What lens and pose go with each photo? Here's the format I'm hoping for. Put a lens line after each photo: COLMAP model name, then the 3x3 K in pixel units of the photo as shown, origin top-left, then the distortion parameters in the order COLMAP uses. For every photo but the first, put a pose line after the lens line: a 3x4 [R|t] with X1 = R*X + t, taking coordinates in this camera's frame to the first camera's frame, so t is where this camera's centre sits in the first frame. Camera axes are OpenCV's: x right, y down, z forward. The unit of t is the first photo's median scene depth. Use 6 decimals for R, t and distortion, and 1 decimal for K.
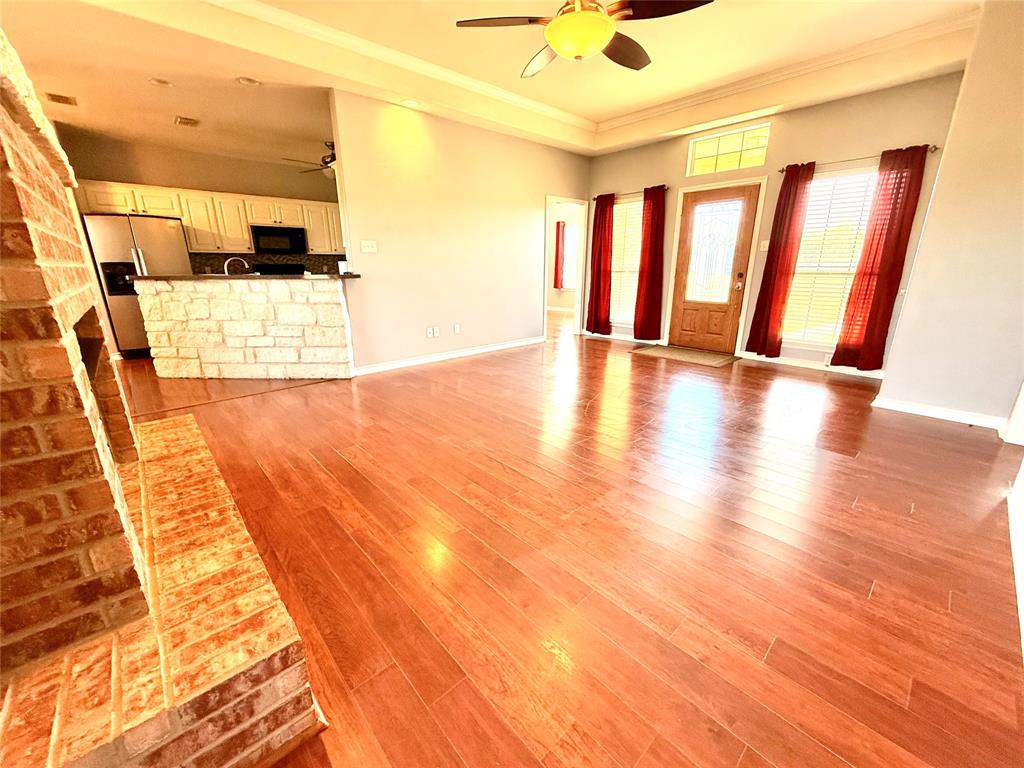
lens RADIAL K [[409.2, 0, 509.9], [0, 409.2, 384.4], [0, 0, 1]] dist [-0.000175, 0.000886]
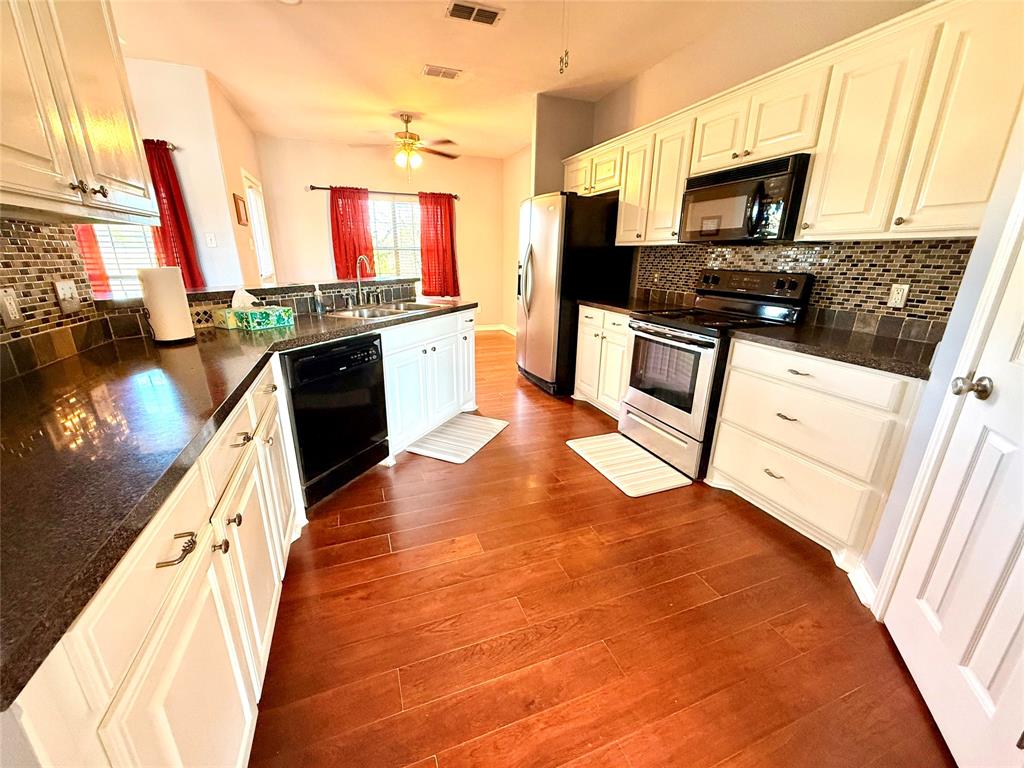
lens RADIAL K [[409.2, 0, 508.3], [0, 409.2, 385.3], [0, 0, 1]] dist [-0.000175, 0.000886]
pose [[-0.376314, 0.282214, -0.882464, -0.175475], [-0.267362, 0.878879, 0.395080, -0.457349], [0.887077, 0.384612, -0.255281, 1.477040]]
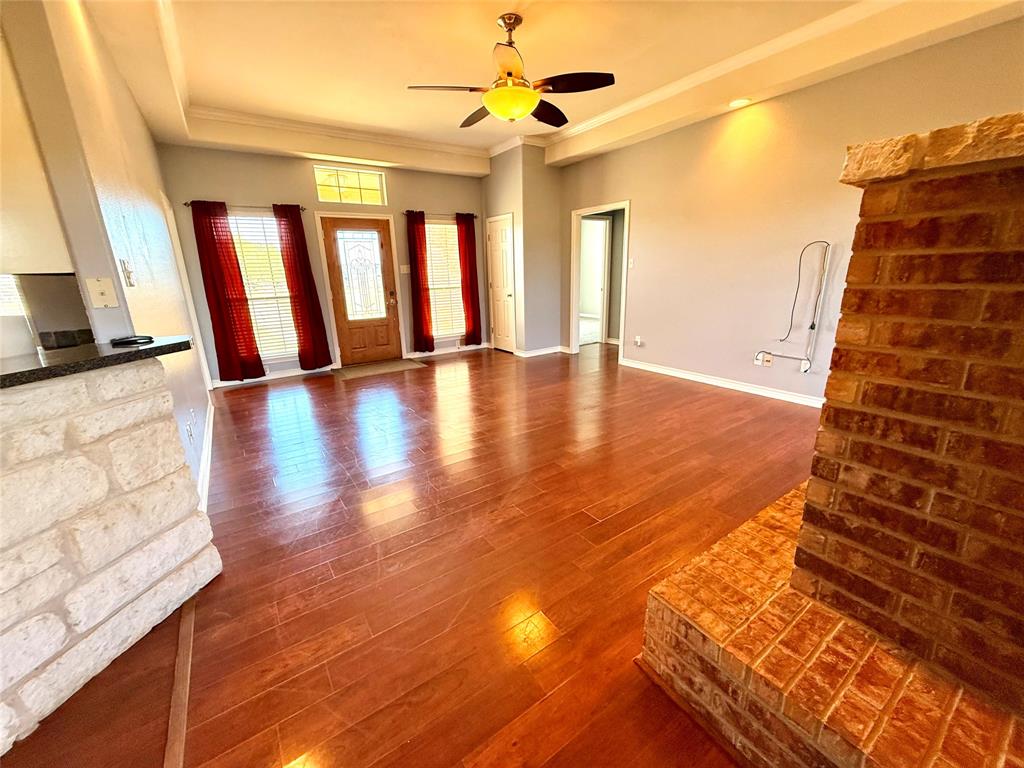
lens RADIAL K [[409.2, 0, 510.1], [0, 409.2, 384.1], [0, 0, 1]] dist [-0.000175, 0.000886]
pose [[0.139221, -0.267606, 0.953417, -0.715126], [0.307537, 0.926871, 0.215247, -0.200513], [-0.941296, 0.263244, 0.211339, 0.570442]]
